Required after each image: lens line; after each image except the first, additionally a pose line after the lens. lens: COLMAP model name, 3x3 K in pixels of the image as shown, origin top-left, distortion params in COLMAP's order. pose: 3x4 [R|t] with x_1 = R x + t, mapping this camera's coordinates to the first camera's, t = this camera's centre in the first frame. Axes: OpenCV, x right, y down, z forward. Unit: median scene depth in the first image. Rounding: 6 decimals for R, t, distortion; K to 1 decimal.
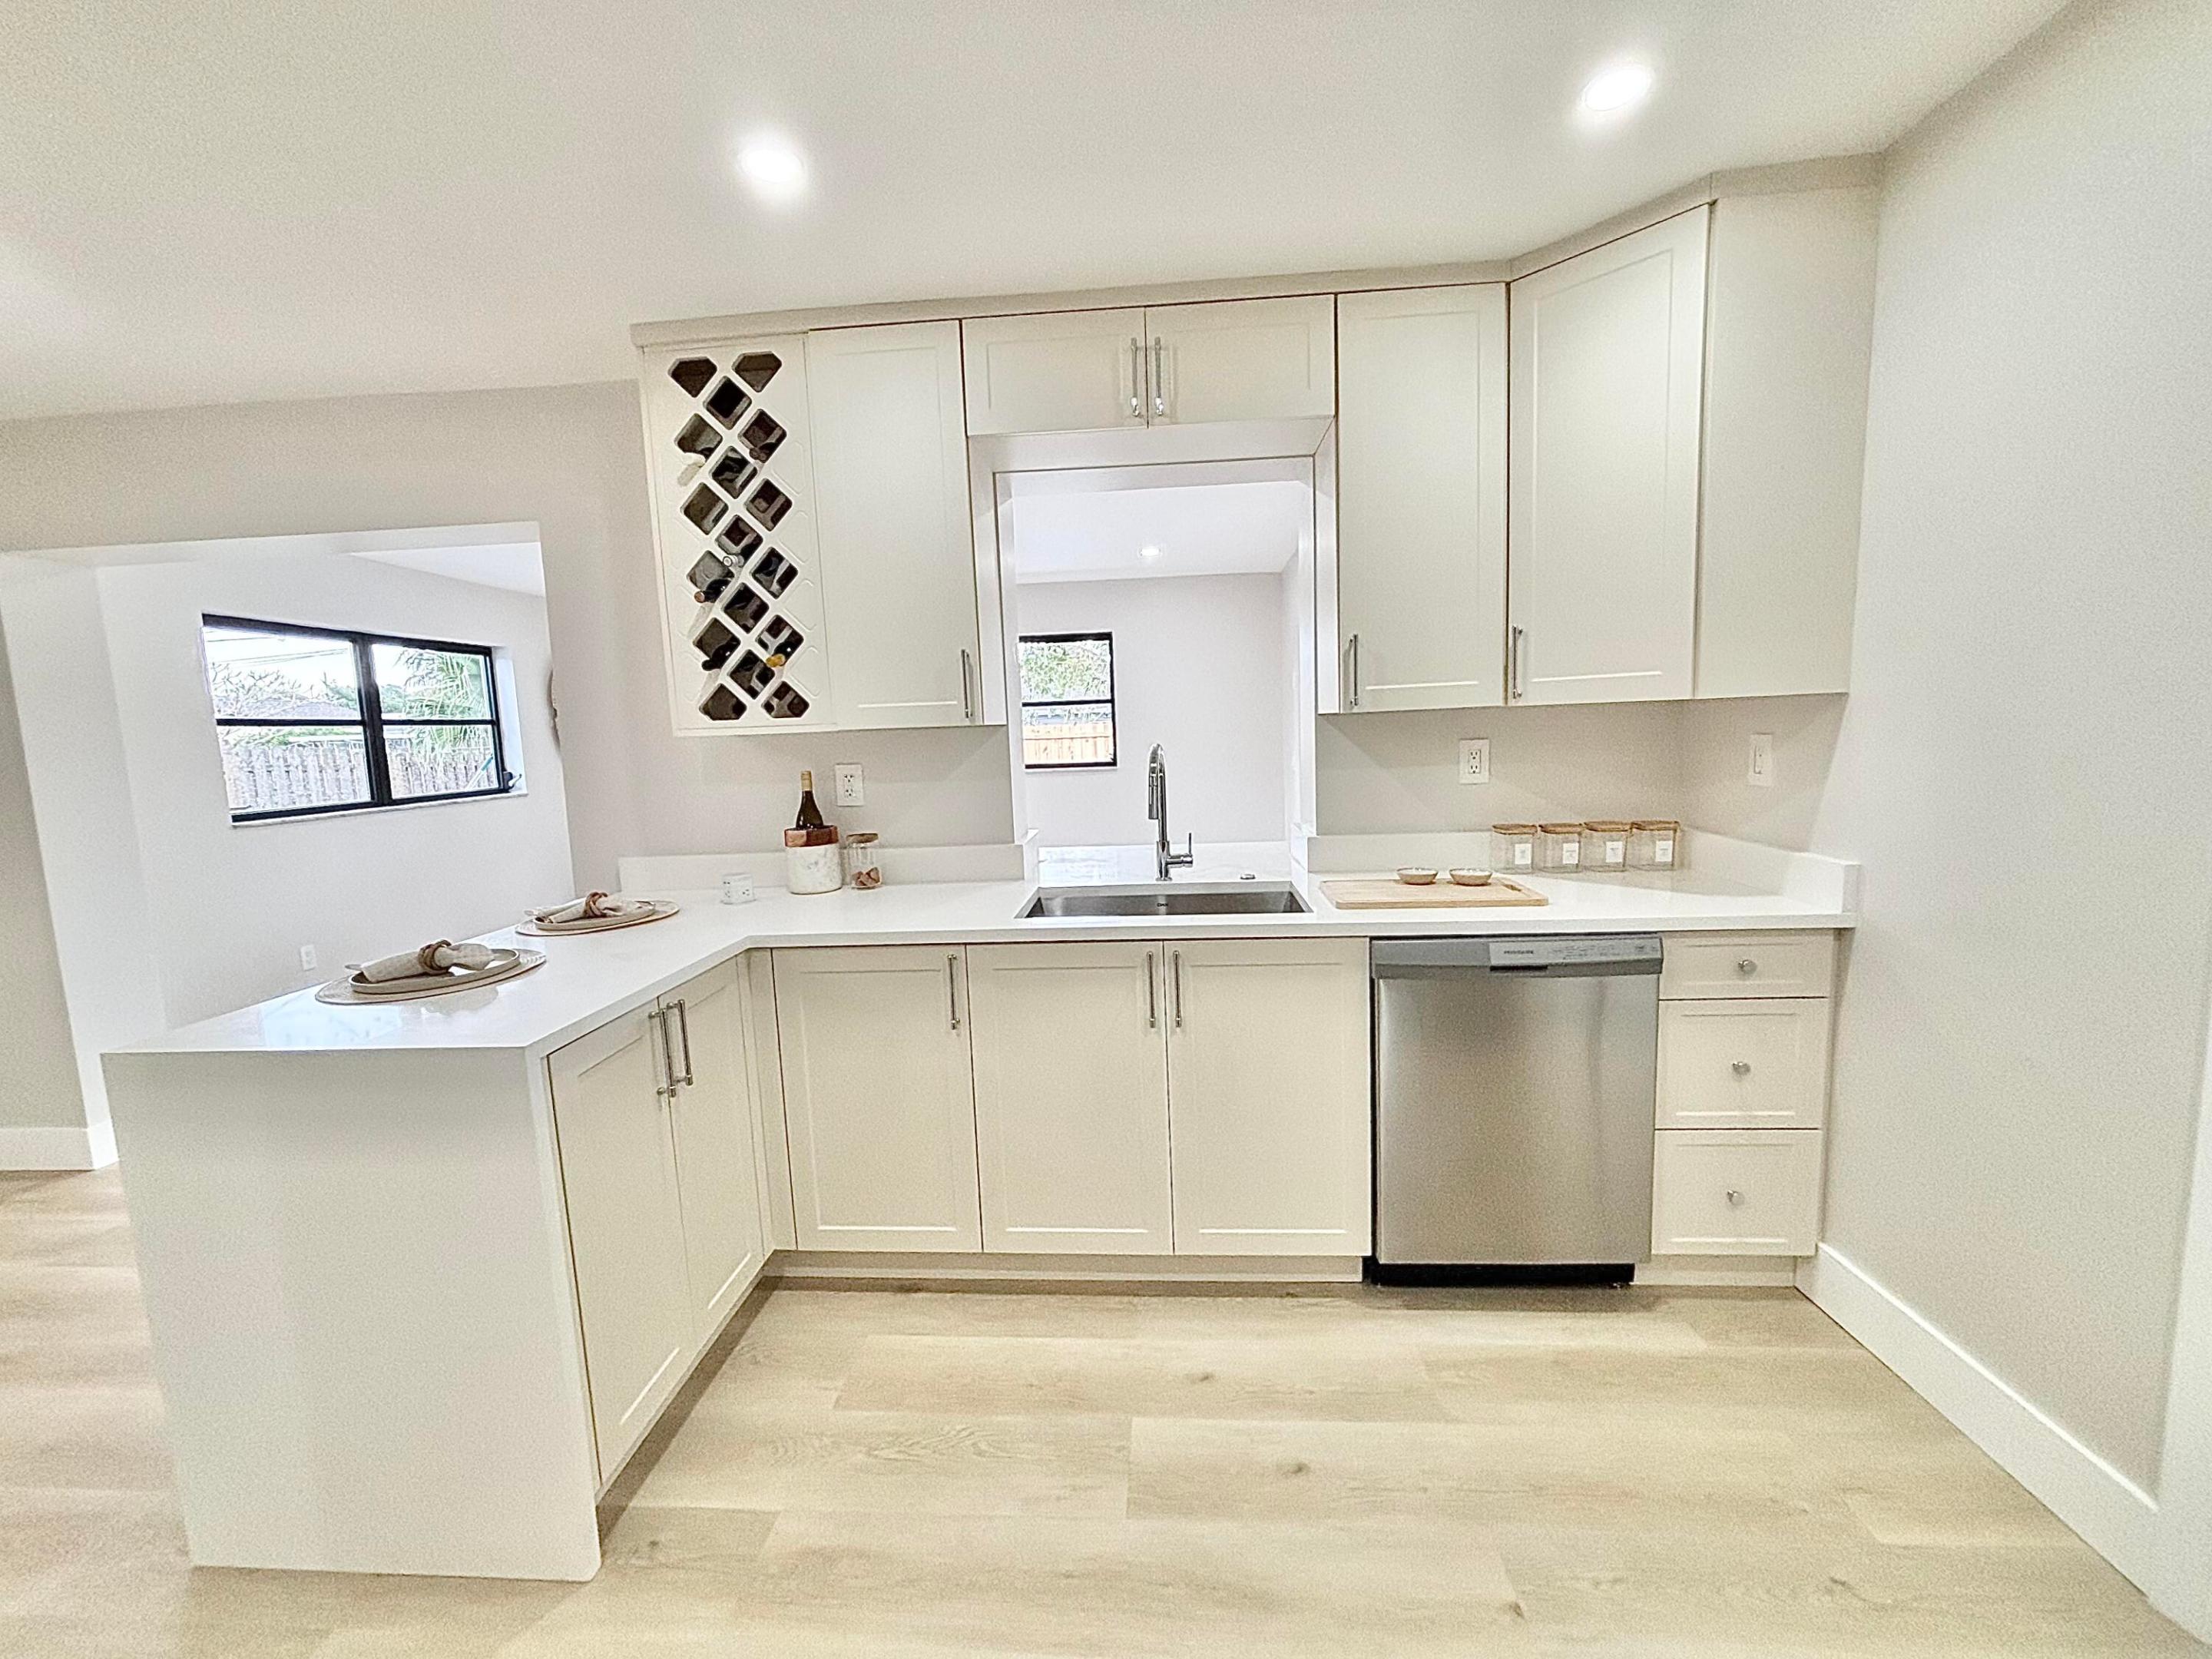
lens RADIAL K [[893.4, 0, 1106.0], [0, 893.4, 829.5], [0, 0, 1]] dist [-0.009260, 0.000005]
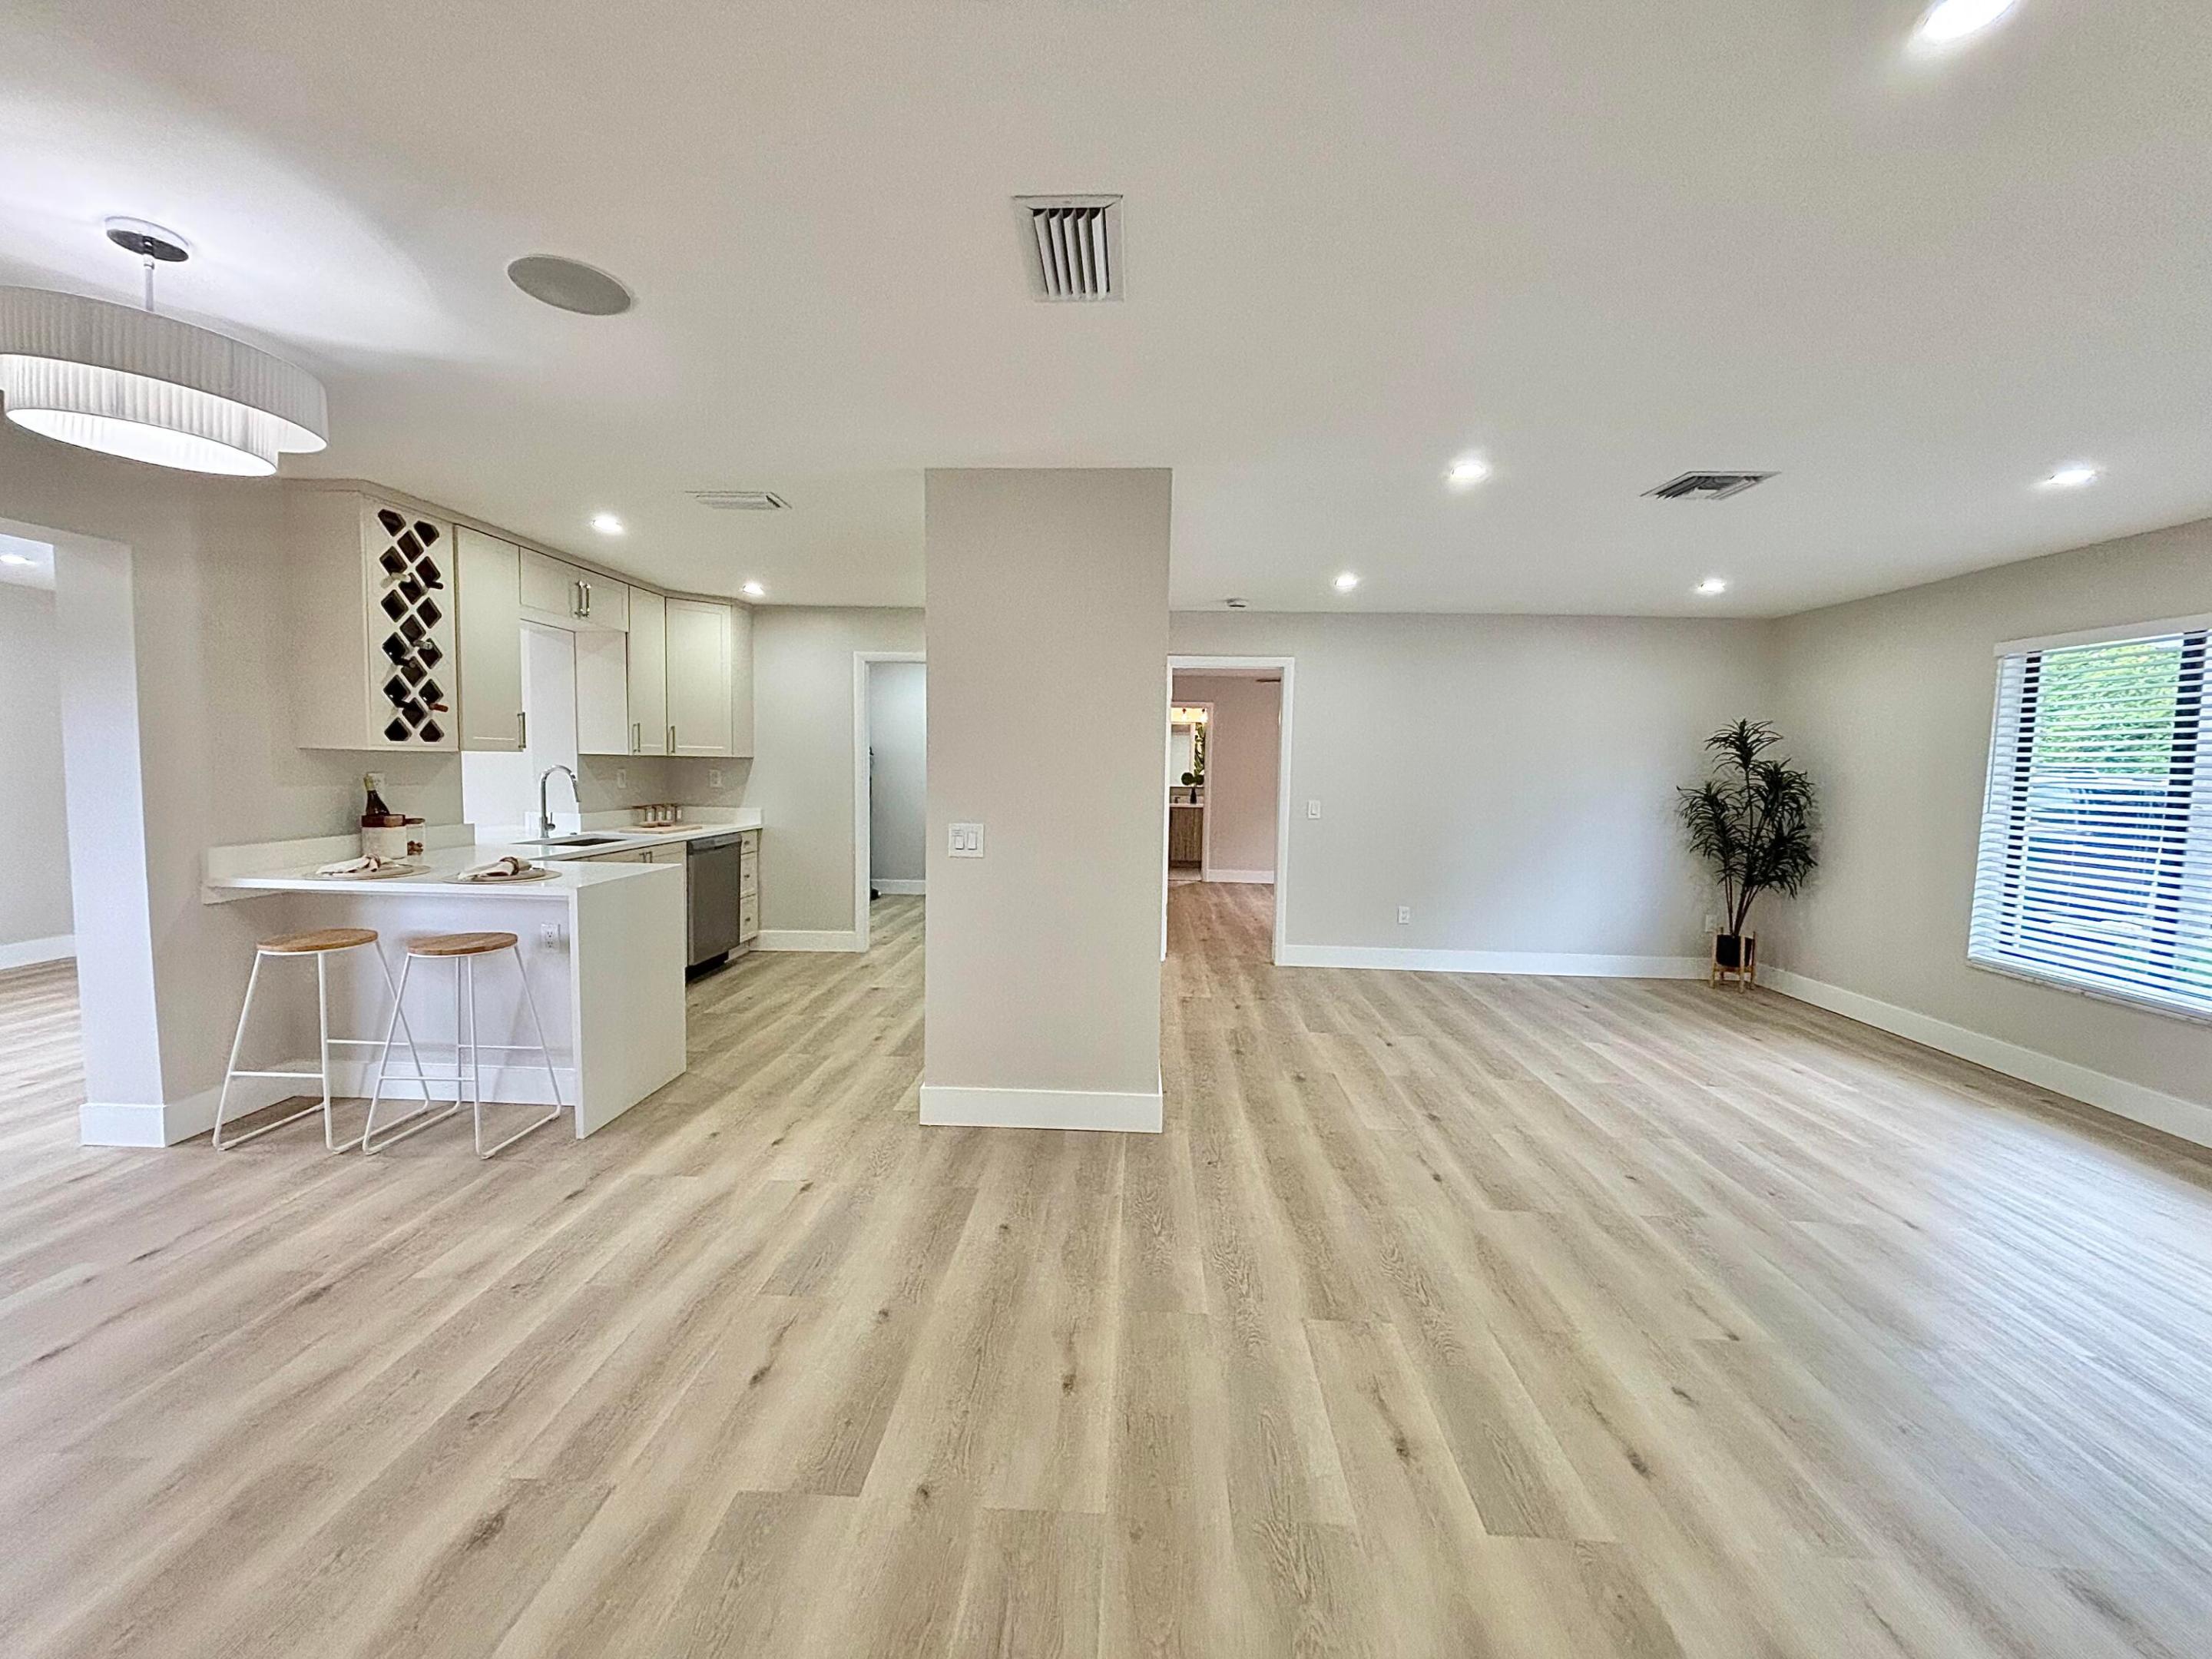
lens RADIAL K [[893.4, 0, 1106.0], [0, 893.4, 829.5], [0, 0, 1]] dist [-0.009260, 0.000005]
pose [[-0.022622, -0.037816, 0.999029, -2.102301], [0.102350, 0.993946, 0.039942, 0.098275], [-0.994491, 0.103154, -0.018615, -0.177084]]
